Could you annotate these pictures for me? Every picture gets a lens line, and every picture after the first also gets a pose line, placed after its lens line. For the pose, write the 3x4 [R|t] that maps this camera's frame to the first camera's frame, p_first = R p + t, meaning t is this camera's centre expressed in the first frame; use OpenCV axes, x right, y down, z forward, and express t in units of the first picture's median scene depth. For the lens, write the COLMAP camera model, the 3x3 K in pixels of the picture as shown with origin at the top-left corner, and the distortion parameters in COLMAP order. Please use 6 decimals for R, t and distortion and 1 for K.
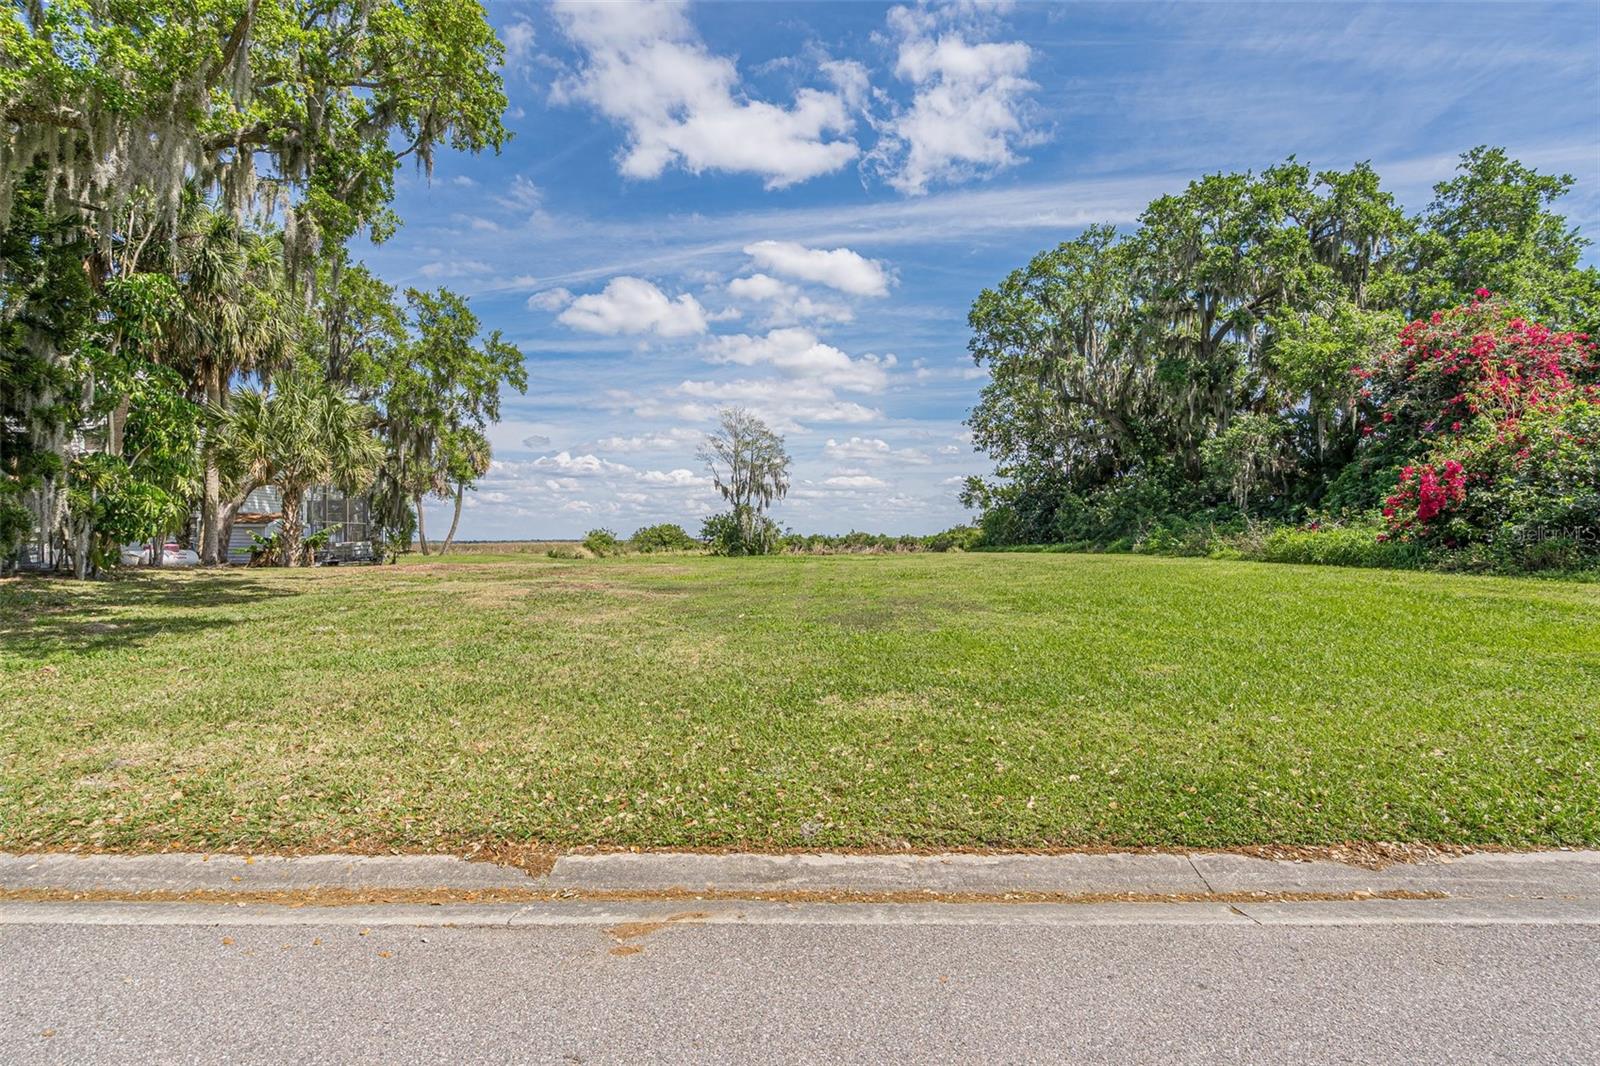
lens RADIAL K [[731.7, 0, 800.0], [0, 731.7, 533.0], [0, 0, 1]] dist [-0.000496, -0.000091]
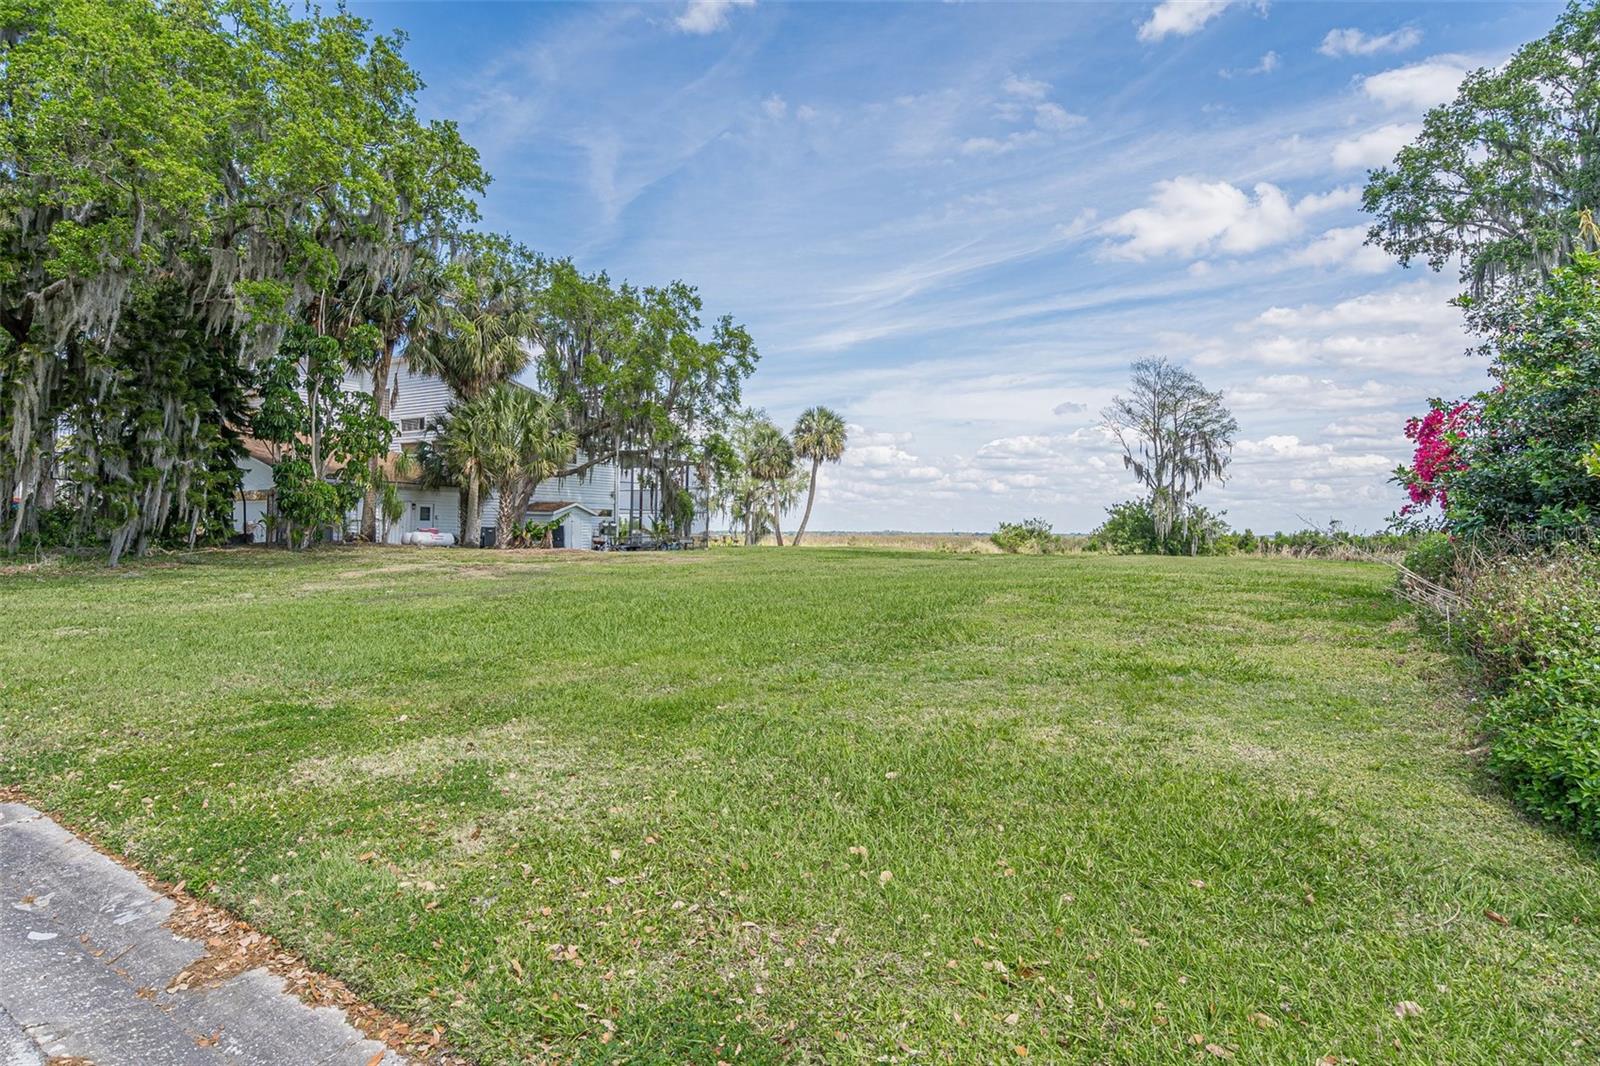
lens RADIAL K [[954.4, 0, 800.0], [0, 954.4, 533.0], [0, 0, 1]] dist [0.003475, 0.000215]
pose [[0.806129, 0.015289, -0.591542, 0.306783], [-0.010484, 0.999878, 0.011557, -0.000996], [0.591647, -0.003115, 0.806191, 0.021060]]
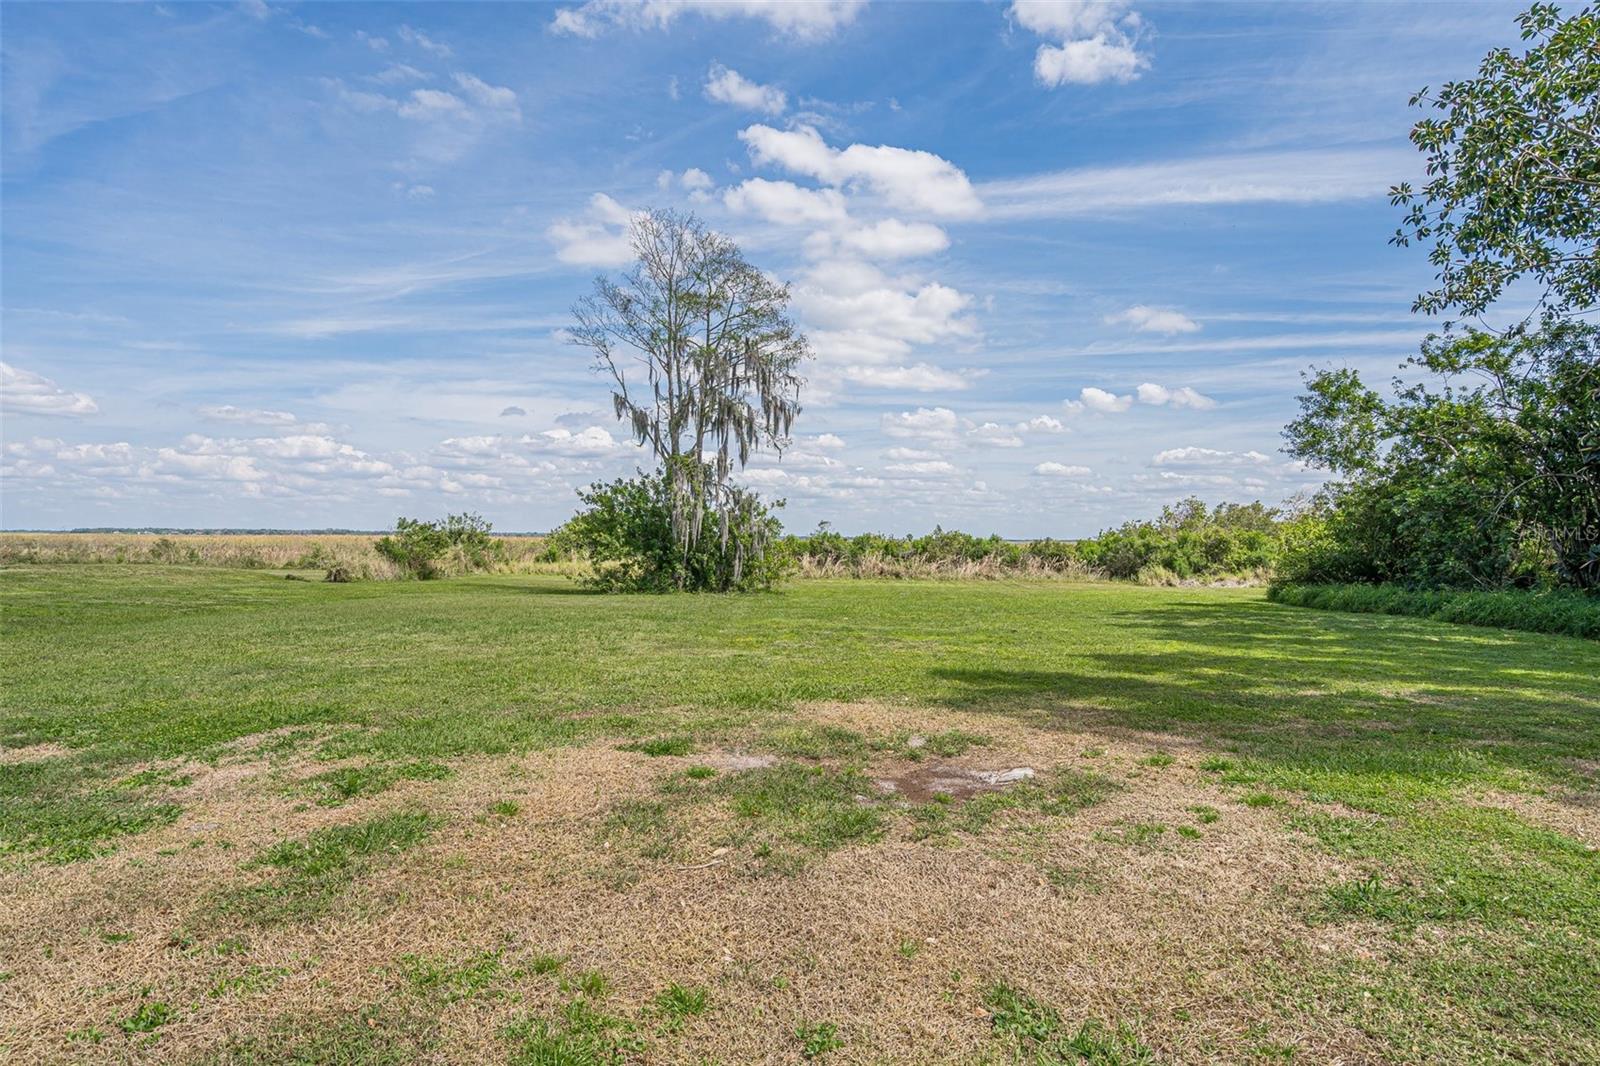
lens RADIAL K [[887.5, 0, 800.0], [0, 887.5, 533.0], [0, 0, 1]] dist [-0.001648, -0.000094]
pose [[0.998154, 0.020048, -0.057325, 0.021764], [-0.019913, 0.999797, 0.002919, 0.001076], [0.057372, -0.001772, 0.998351, 0.817981]]
